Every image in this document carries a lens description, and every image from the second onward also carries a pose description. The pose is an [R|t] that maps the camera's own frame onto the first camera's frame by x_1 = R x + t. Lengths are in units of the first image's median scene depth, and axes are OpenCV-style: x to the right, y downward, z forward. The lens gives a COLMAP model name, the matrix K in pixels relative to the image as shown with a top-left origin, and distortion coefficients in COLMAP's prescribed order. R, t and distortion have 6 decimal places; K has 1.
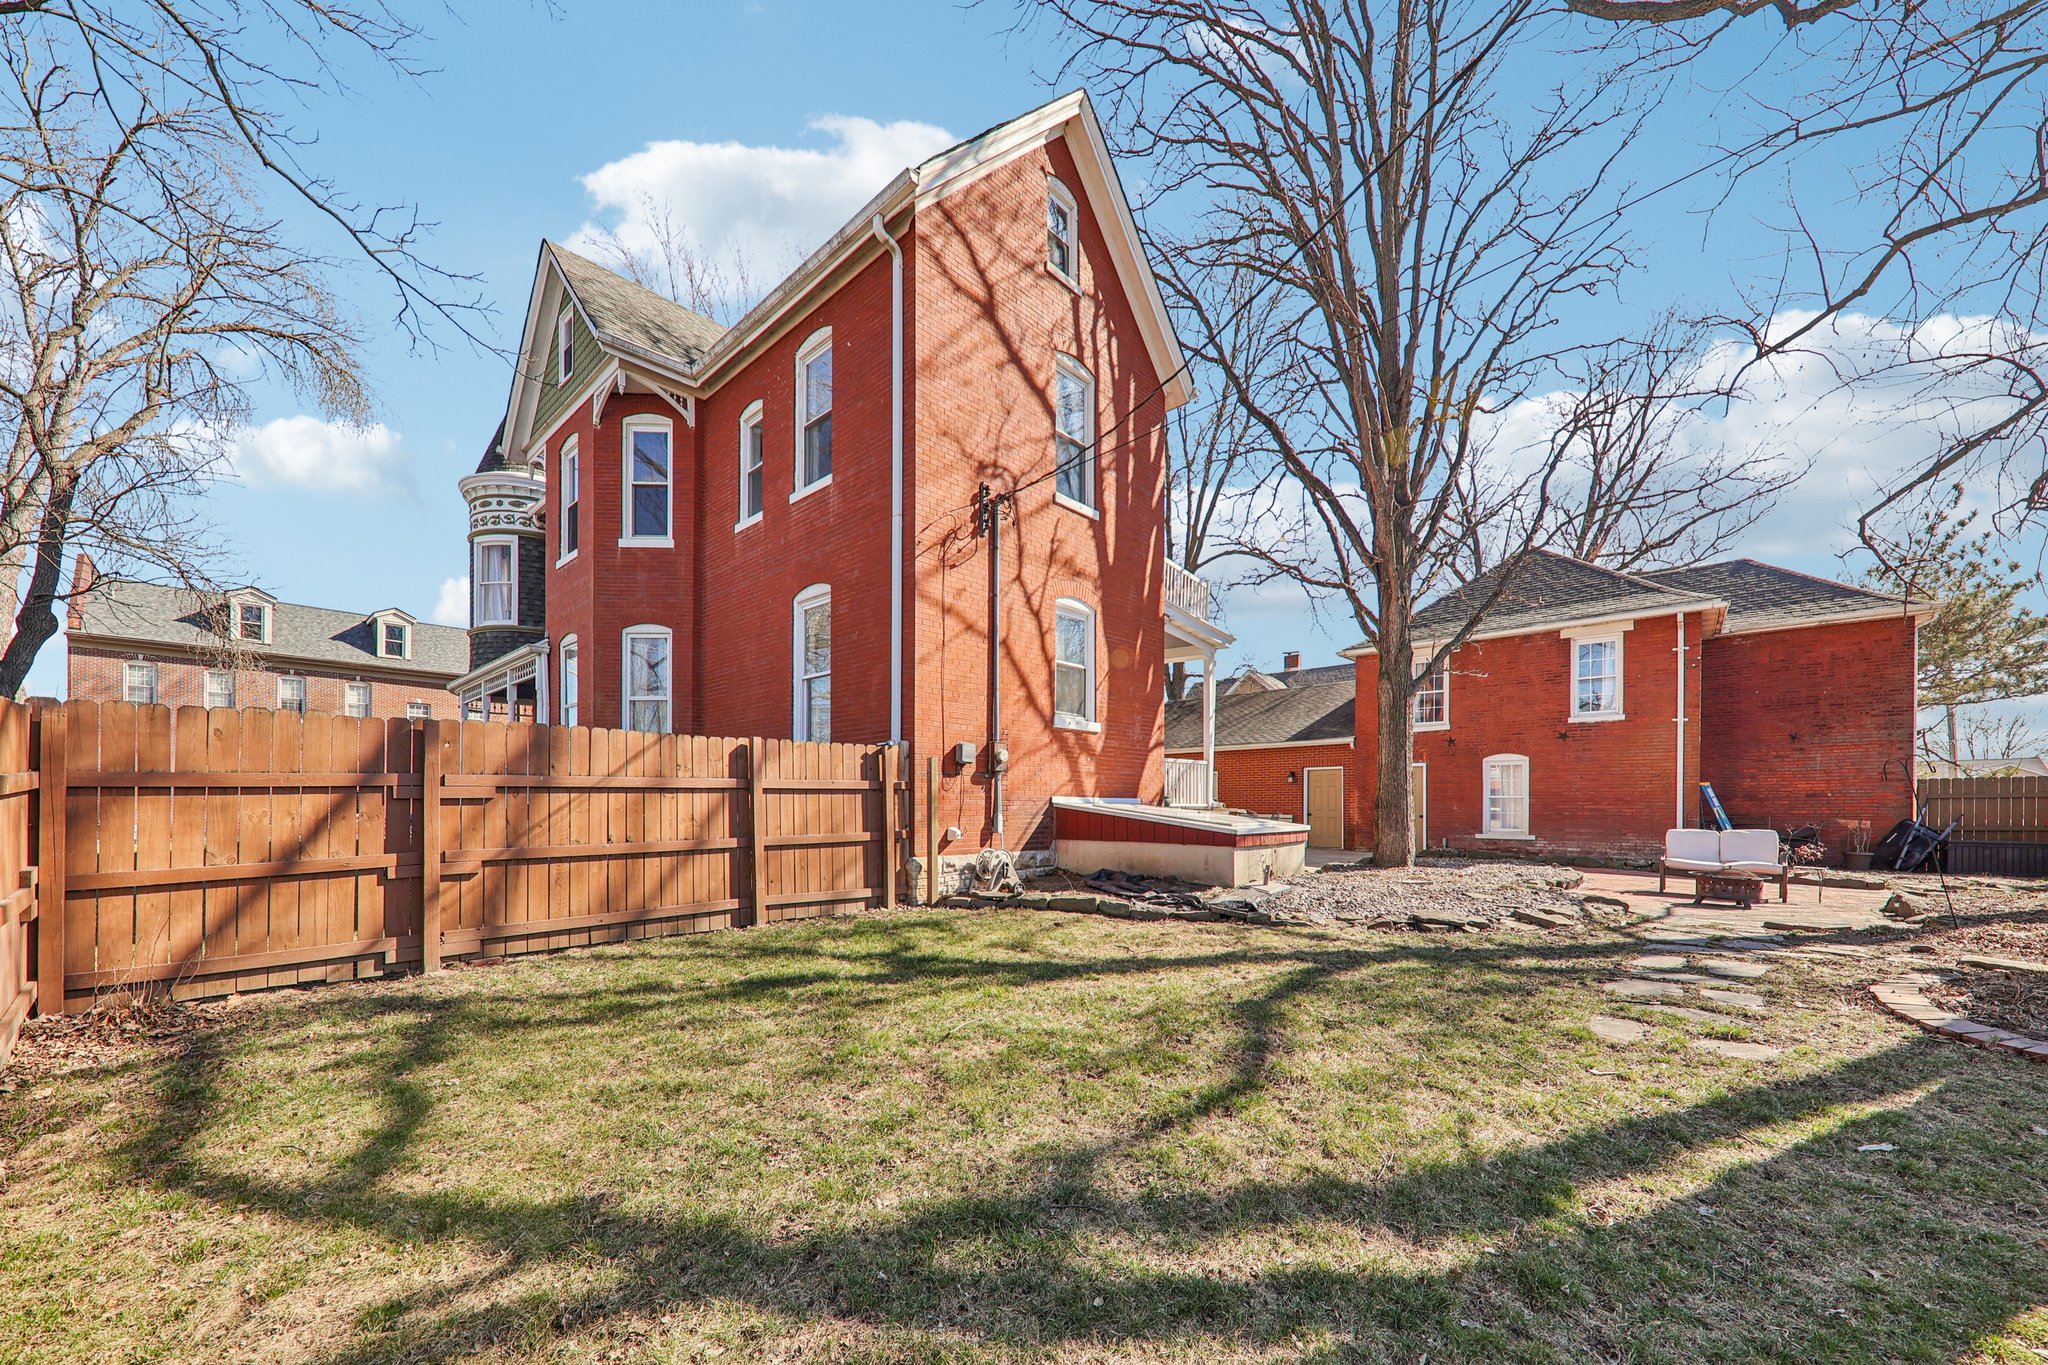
lens RADIAL K [[740.4, 0, 1021.4], [0, 740.4, 798.5], [0, 0, 1]] dist [0.007618, -0.000039]
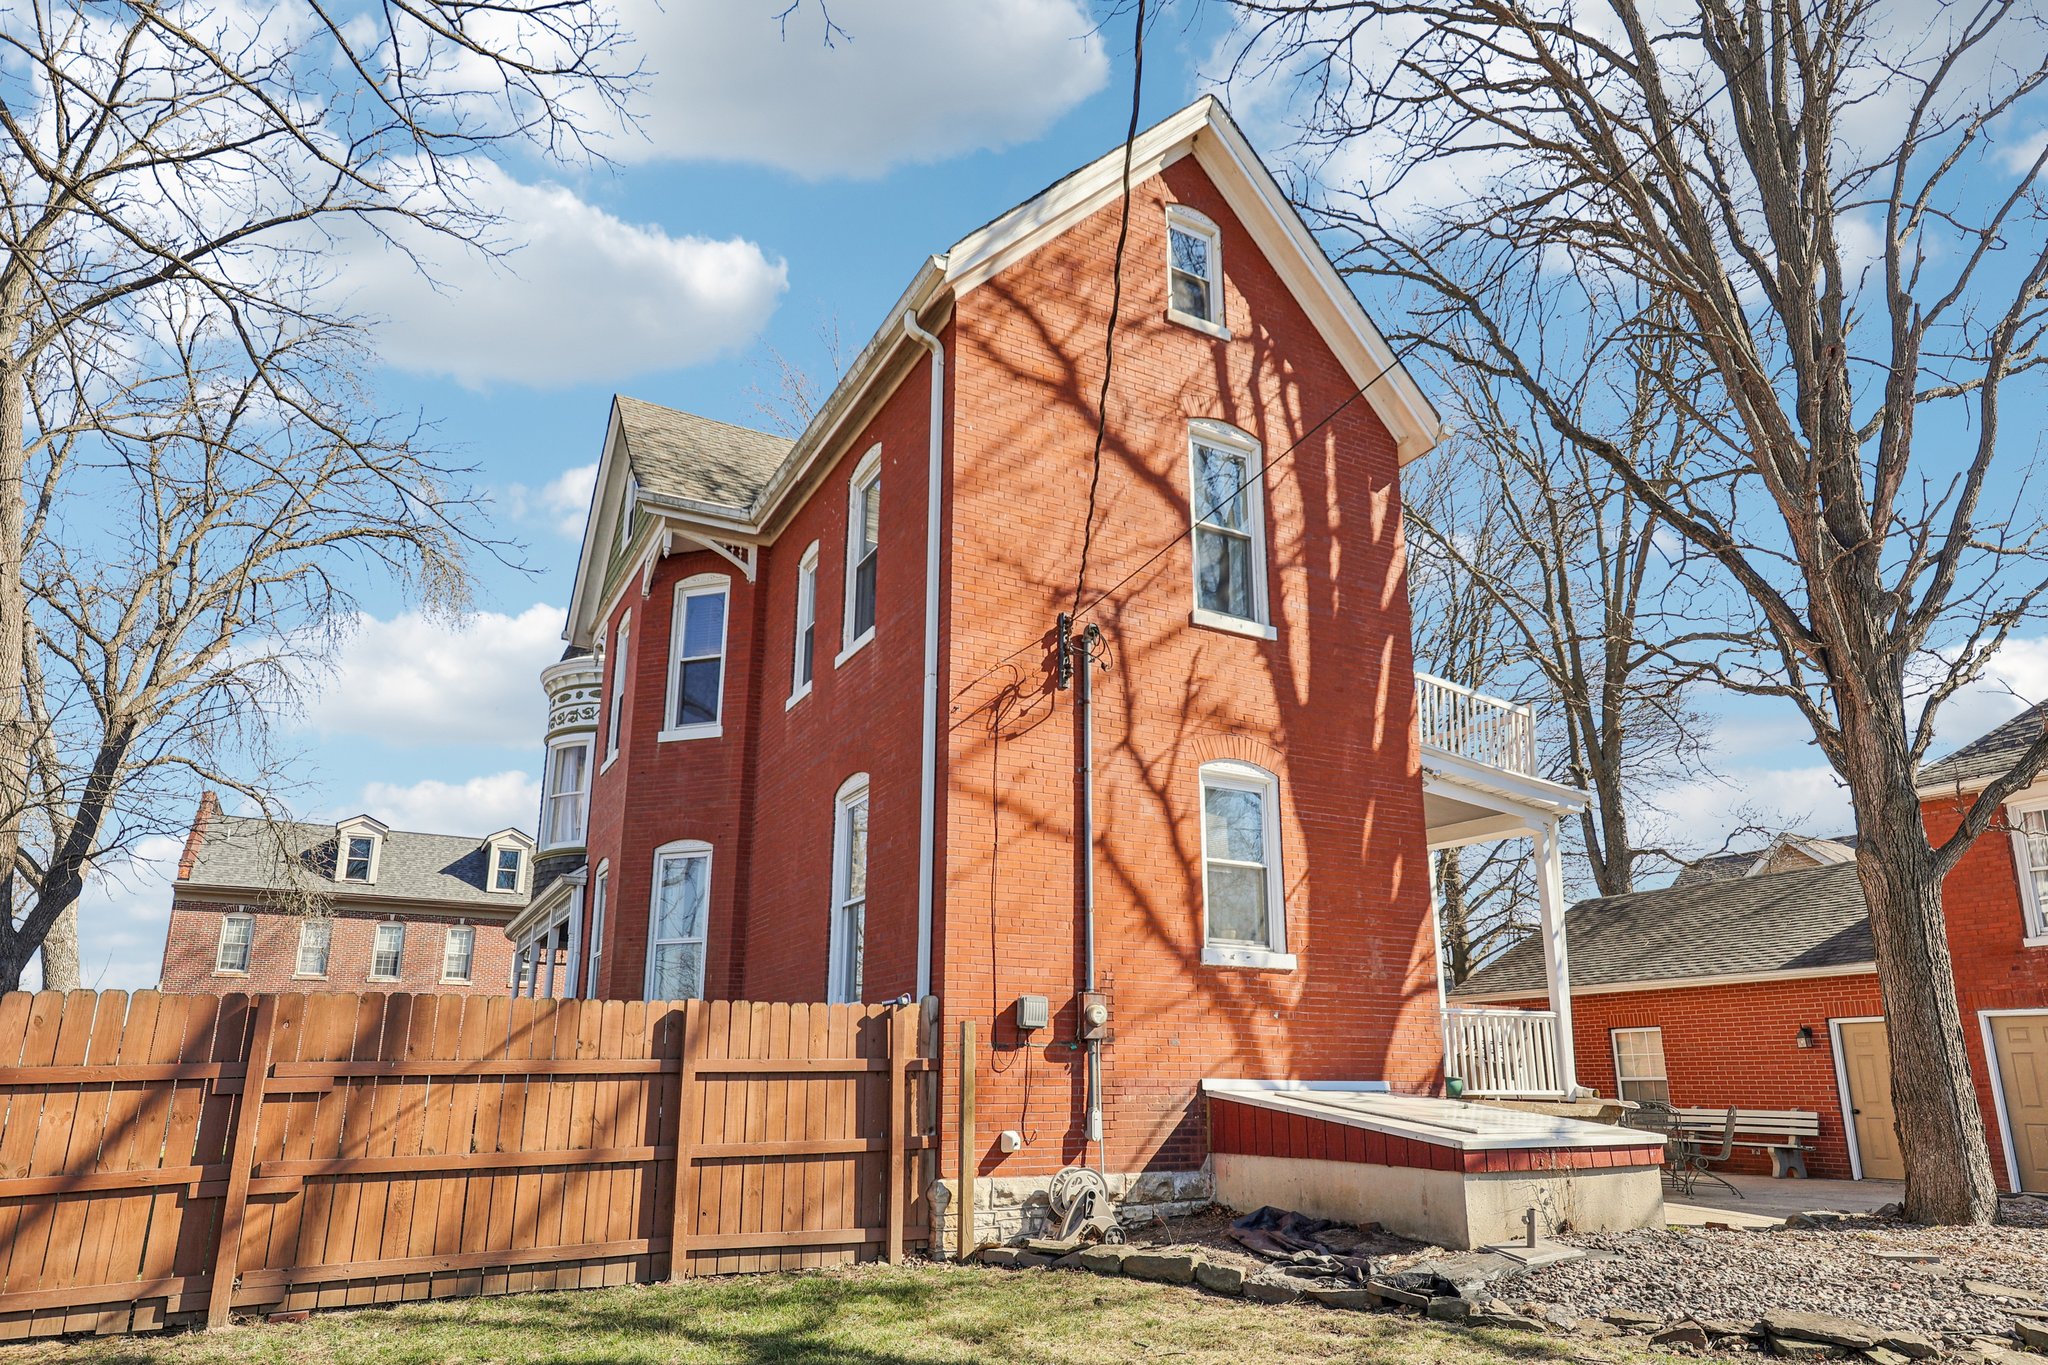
lens RADIAL K [[1203.0, 0, 1028.8], [0, 1203.0, 790.4], [0, 0, 1]] dist [0.019148, 0.002234]
pose [[0.952087, -0.075644, -0.296323, 0.239340], [0.005331, 0.972886, -0.231224, -0.006352], [0.305780, 0.218565, 0.926676, -0.017685]]
